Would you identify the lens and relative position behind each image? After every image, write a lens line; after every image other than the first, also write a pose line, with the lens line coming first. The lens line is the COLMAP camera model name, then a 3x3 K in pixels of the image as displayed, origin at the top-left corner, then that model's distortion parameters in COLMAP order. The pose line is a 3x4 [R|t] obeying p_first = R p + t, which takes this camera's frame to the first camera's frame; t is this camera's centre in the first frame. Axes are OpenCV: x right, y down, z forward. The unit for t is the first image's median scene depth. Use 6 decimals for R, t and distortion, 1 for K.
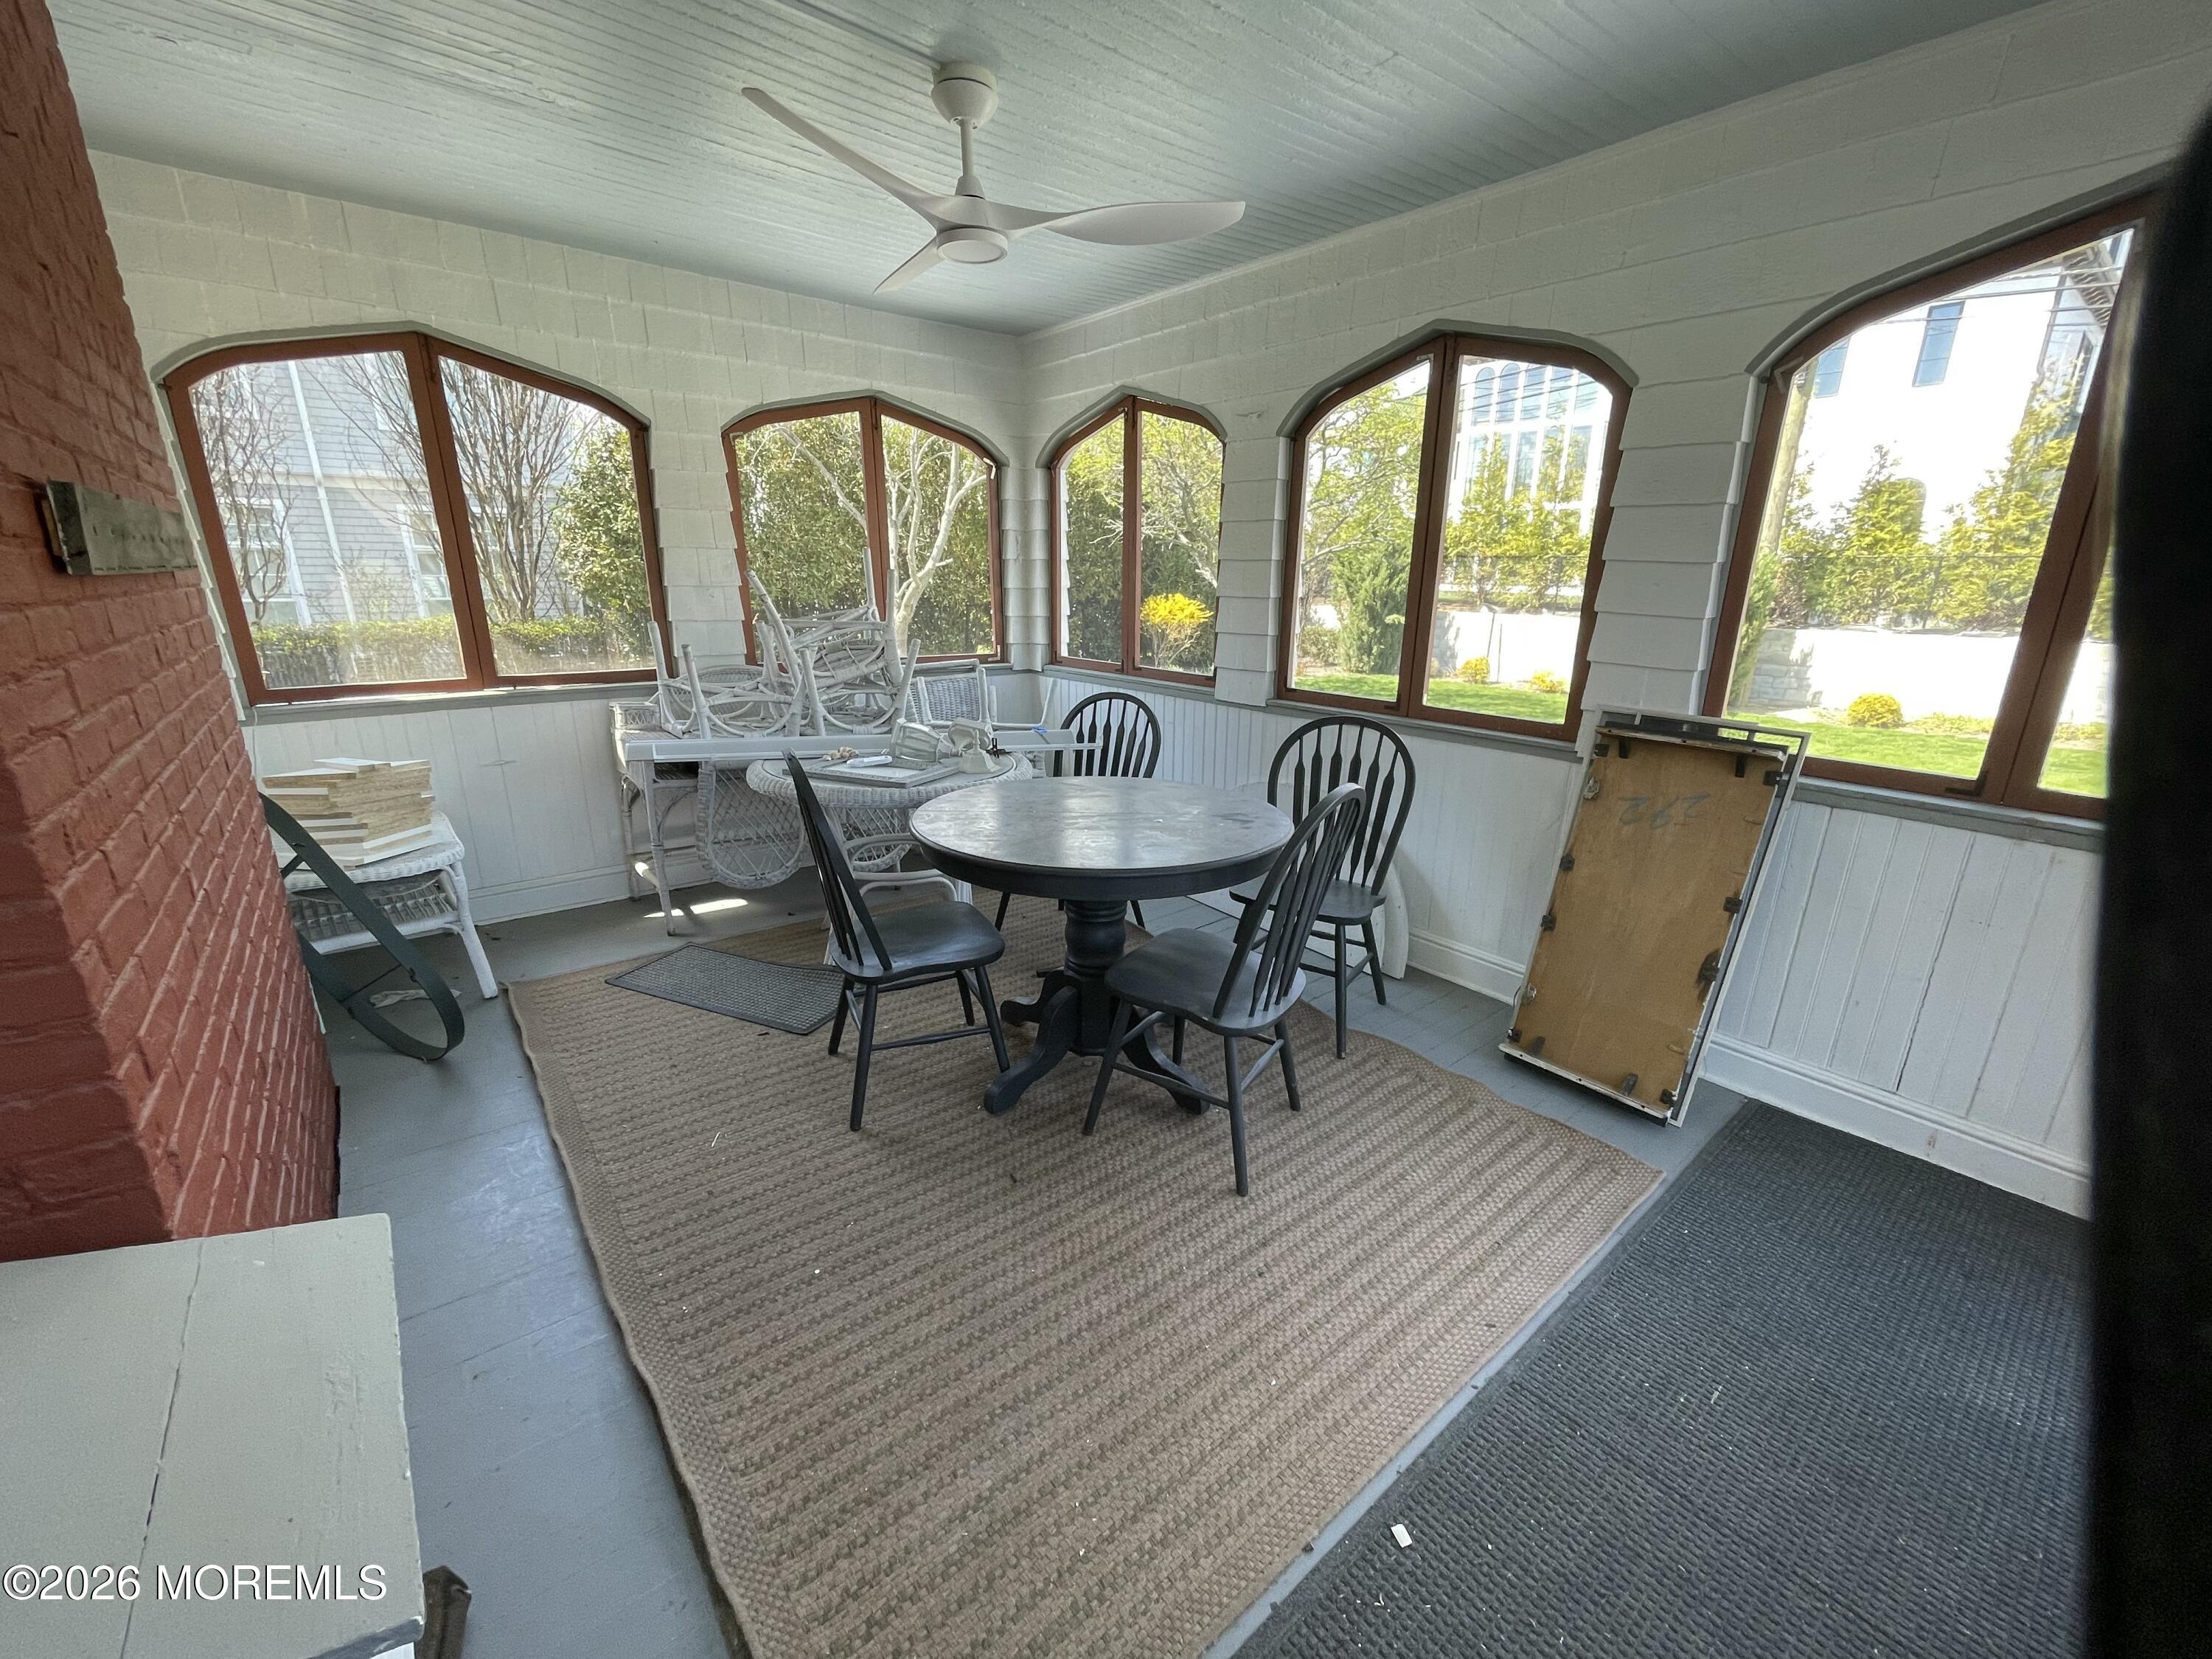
lens RADIAL K [[893.6, 0, 1099.8], [0, 893.6, 830.6], [0, 0, 1]] dist [-0.001557, 0.000236]
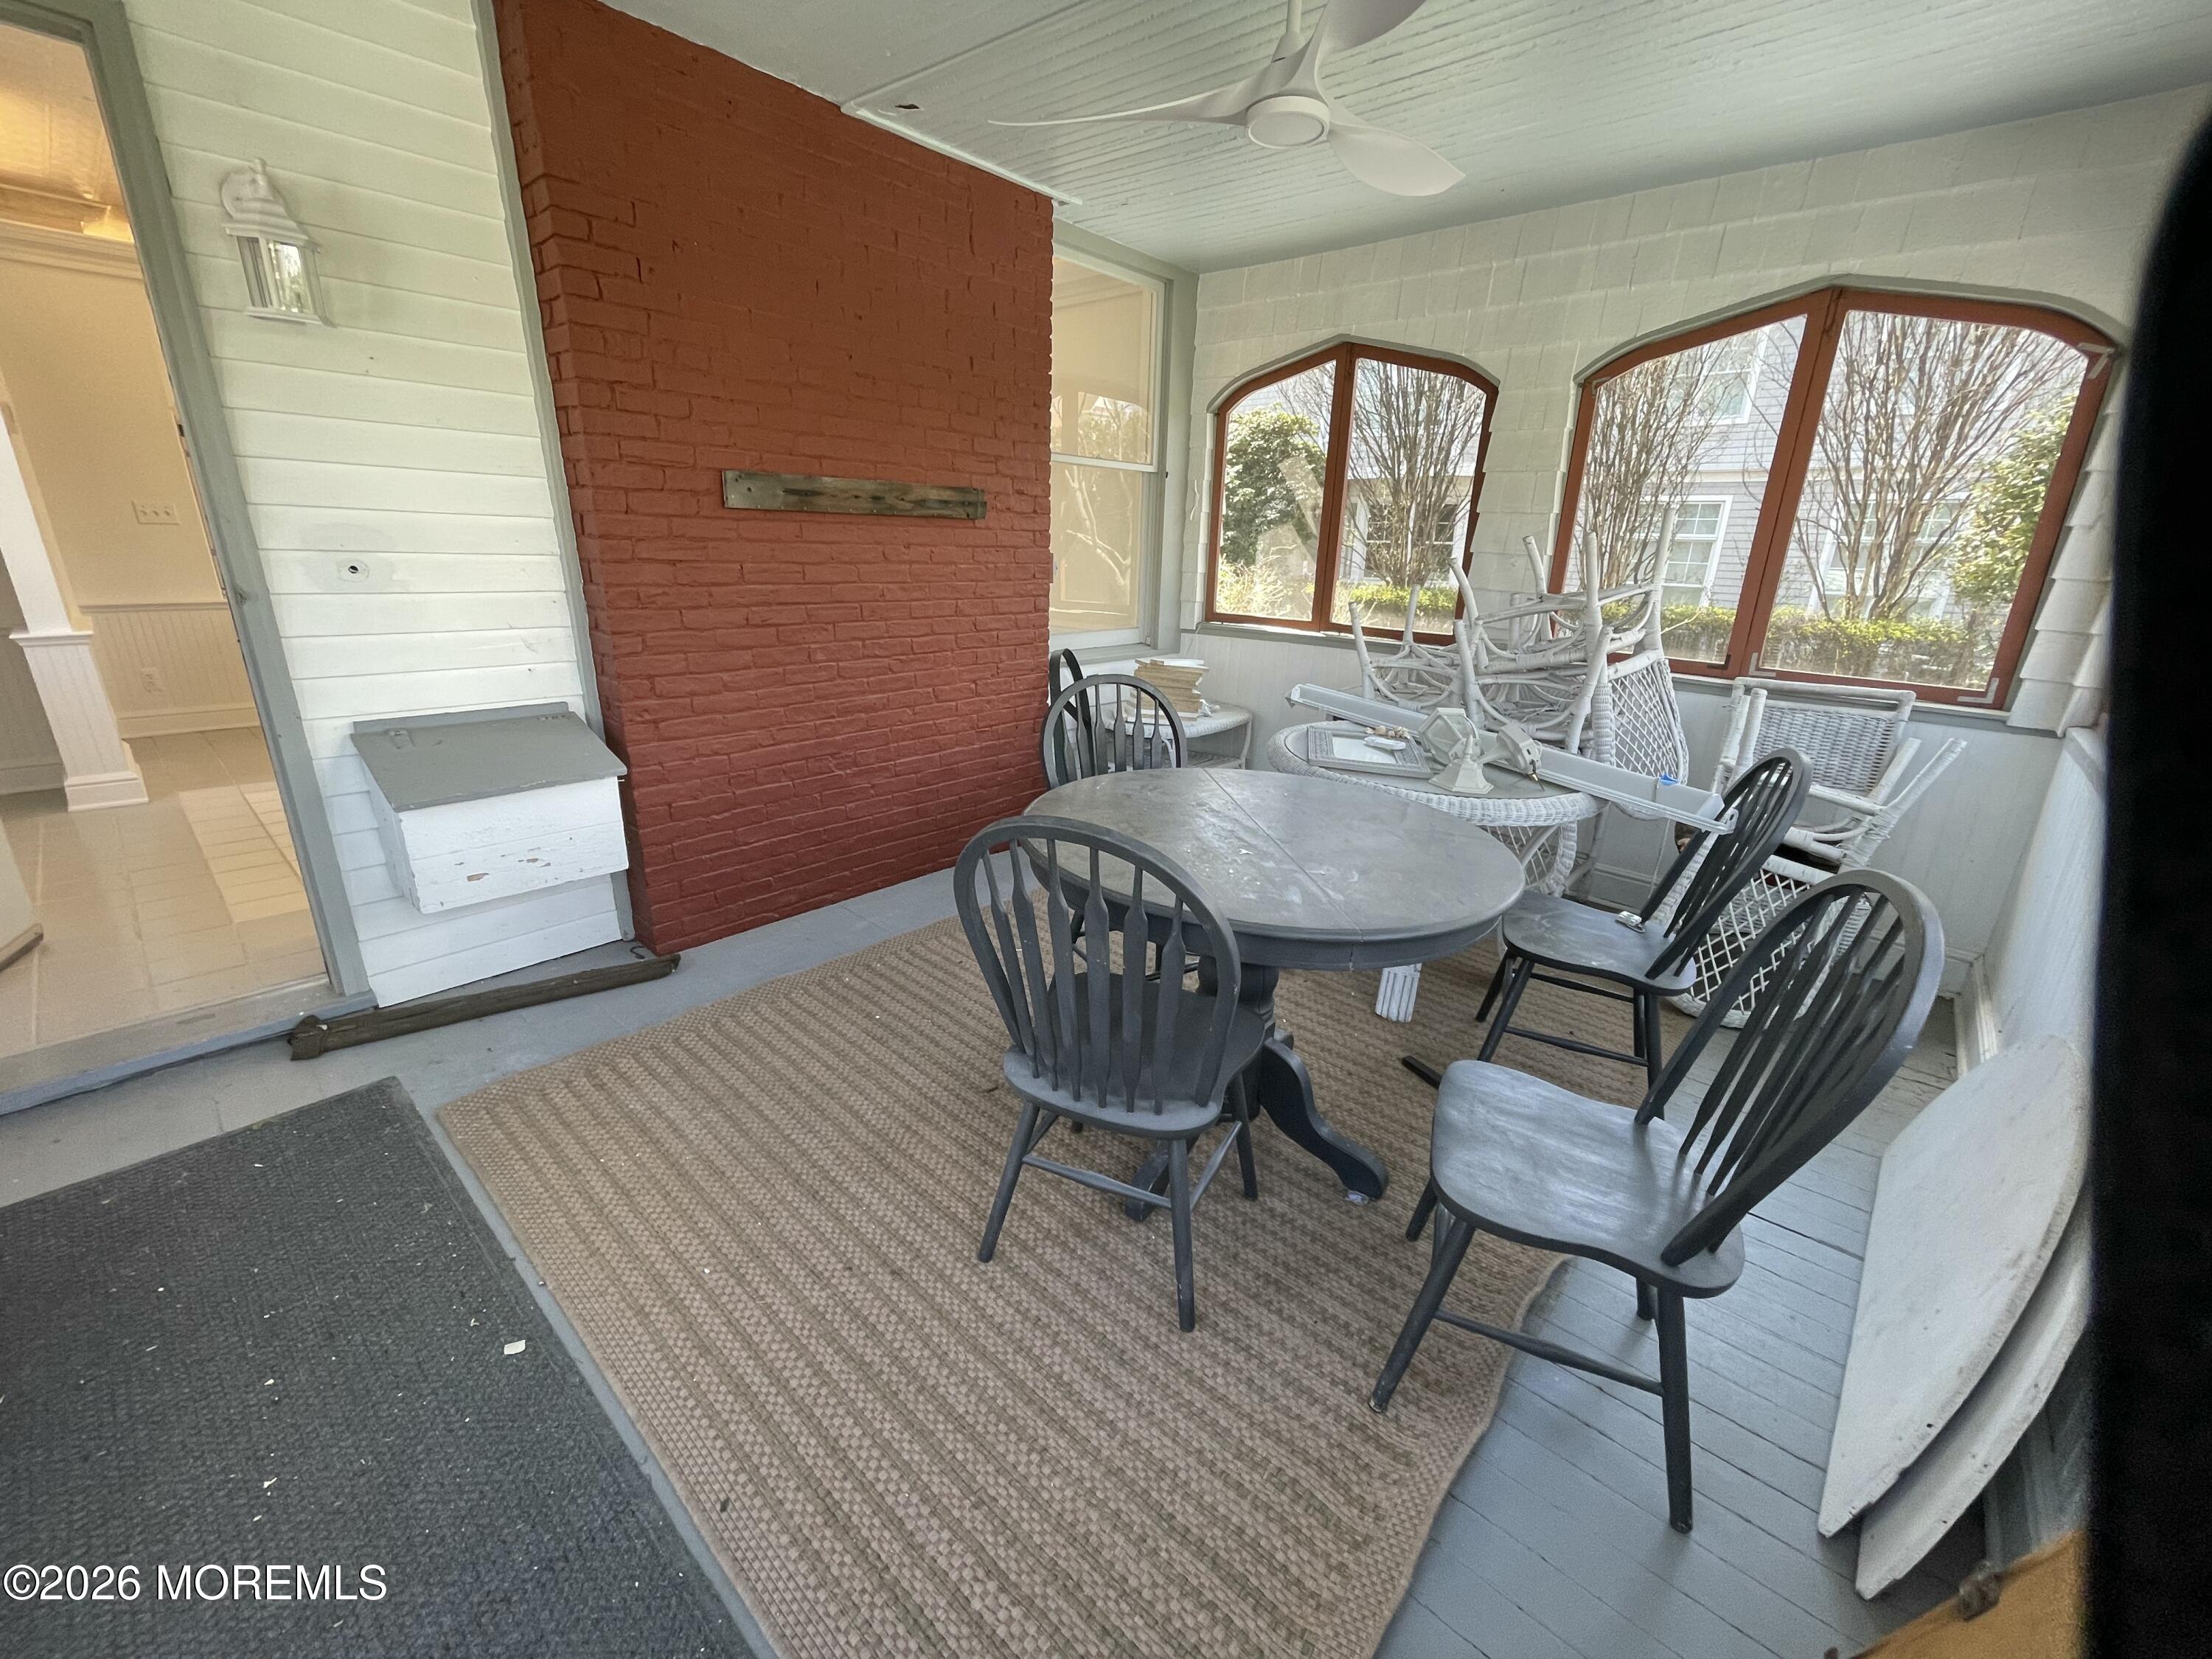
lens RADIAL K [[893.6, 0, 1100.1], [0, 893.6, 826.4], [0, 0, 1]] dist [-0.001557, 0.000236]
pose [[0.157279, 0.301956, -0.940259, 0.547708], [-0.303085, 0.920919, 0.245047, -0.130408], [0.939895, 0.246437, 0.236359, 0.527699]]
